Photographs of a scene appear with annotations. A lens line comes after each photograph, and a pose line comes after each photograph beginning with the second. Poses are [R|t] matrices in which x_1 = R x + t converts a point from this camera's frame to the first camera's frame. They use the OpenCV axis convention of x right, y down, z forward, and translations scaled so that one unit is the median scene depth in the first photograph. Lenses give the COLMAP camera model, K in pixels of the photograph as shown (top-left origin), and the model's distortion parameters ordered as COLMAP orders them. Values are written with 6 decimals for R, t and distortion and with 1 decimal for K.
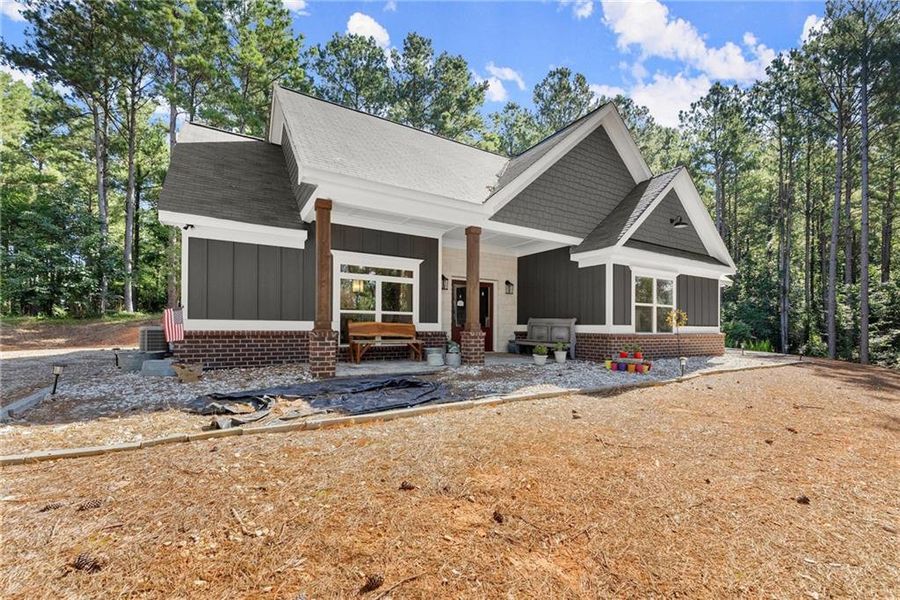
lens RADIAL K [[365.6, 0, 443.6], [0, 365.6, 332.8], [0, 0, 1]] dist [-0.001865, 0.000278]
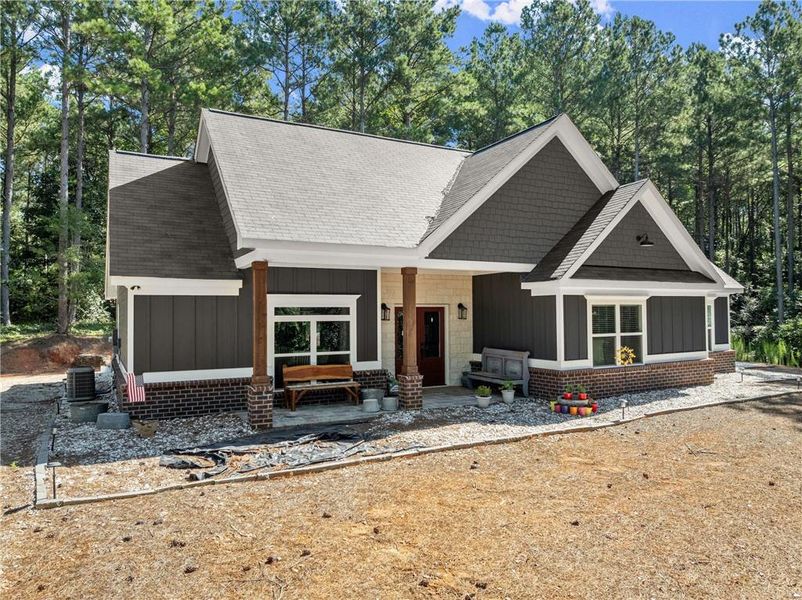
lens RADIAL K [[574.5, 0, 408.5], [0, 574.5, 299.1], [0, 0, 1]] dist [-0.035402, -0.005499]
pose [[0.999577, -0.016724, -0.023775, 0.111626], [0.015981, 0.999388, -0.031111, -0.151934], [0.024281, 0.030718, 0.999233, -0.514473]]
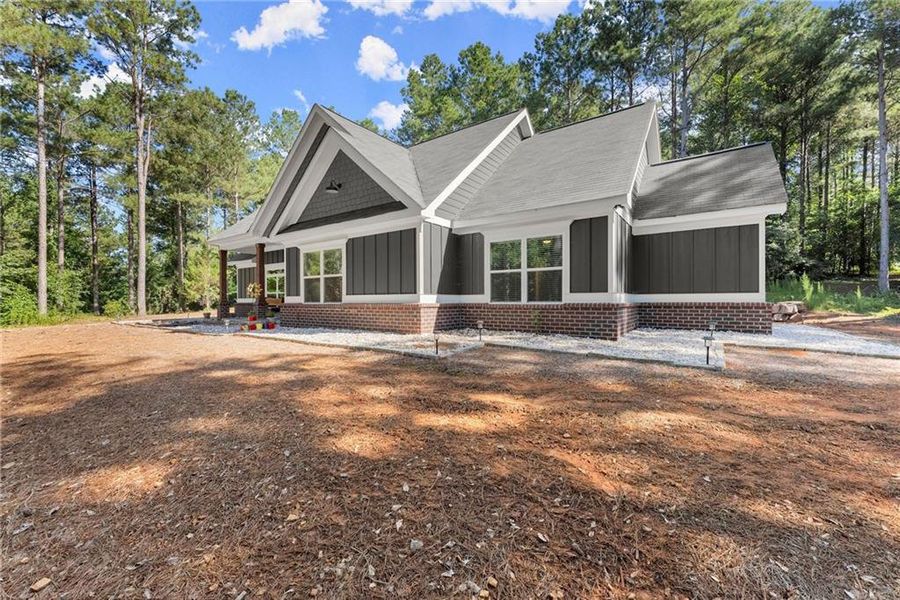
lens RADIAL K [[365.6, 0, 451.0], [0, 365.6, 304.9], [0, 0, 1]] dist [-0.001865, 0.000278]
pose [[0.405687, -0.001928, -0.914010, 2.011525], [-0.000257, 0.999997, -0.002223, 0.010868], [0.914012, 0.001137, 0.405686, 1.088579]]
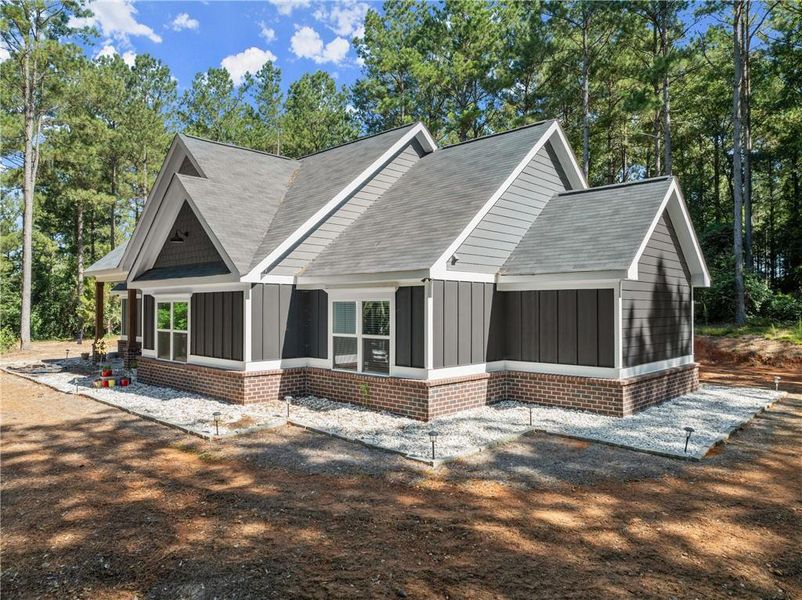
lens RADIAL K [[574.5, 0, 409.1], [0, 574.5, 296.1], [0, 0, 1]] dist [-0.035402, -0.005499]
pose [[0.270481, -0.029606, -0.962270, 2.593320], [-0.005324, 0.999466, -0.032247, -0.144834], [0.962711, 0.013846, 0.270179, 1.420709]]
